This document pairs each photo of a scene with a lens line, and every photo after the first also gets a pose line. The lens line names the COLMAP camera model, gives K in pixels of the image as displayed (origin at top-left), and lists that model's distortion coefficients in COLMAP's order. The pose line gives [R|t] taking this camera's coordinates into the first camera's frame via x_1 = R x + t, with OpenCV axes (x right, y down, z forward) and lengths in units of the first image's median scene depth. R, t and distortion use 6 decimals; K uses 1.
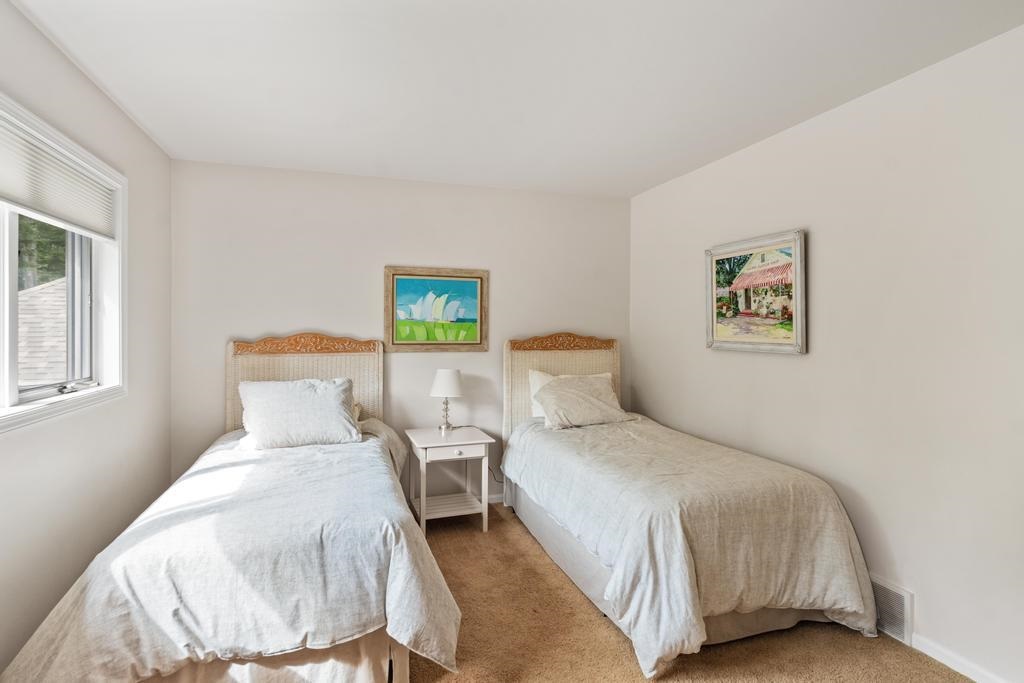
lens RADIAL K [[540.8, 0, 512.1], [0, 540.8, 322.9], [0, 0, 1]] dist [0.000192, -0.000025]
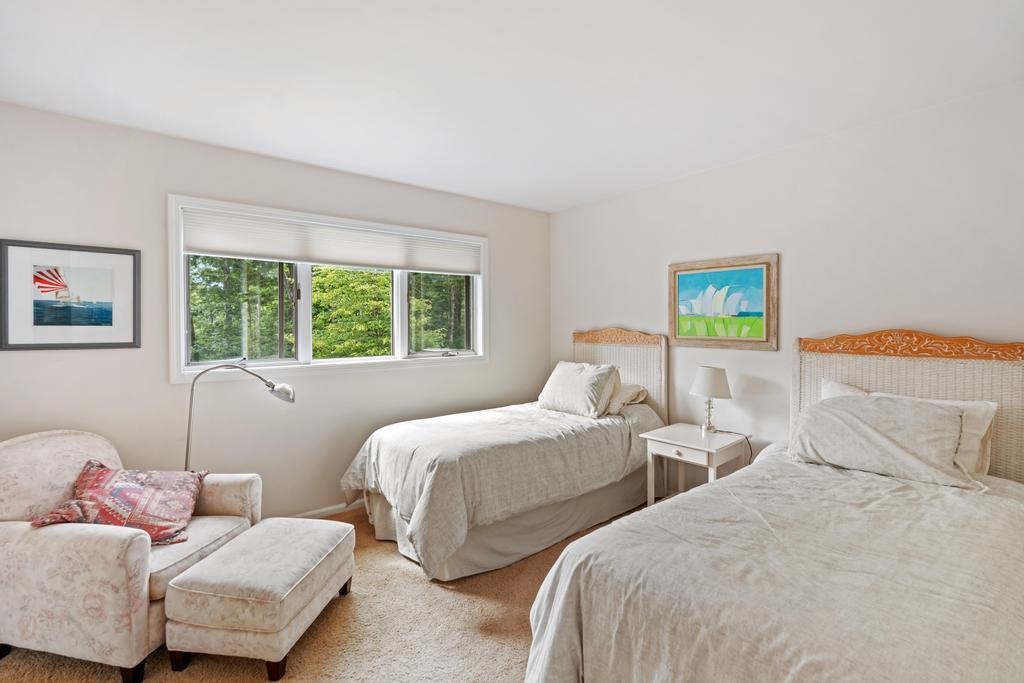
lens RADIAL K [[467.4, 0, 511.0], [0, 467.4, 322.1], [0, 0, 1]] dist [-0.000548, 0.000077]
pose [[0.322823, -0.003935, -0.946451, 0.521981], [0.009938, 0.999950, -0.000767, 0.005080], [0.946407, -0.009158, 0.322846, 0.403333]]
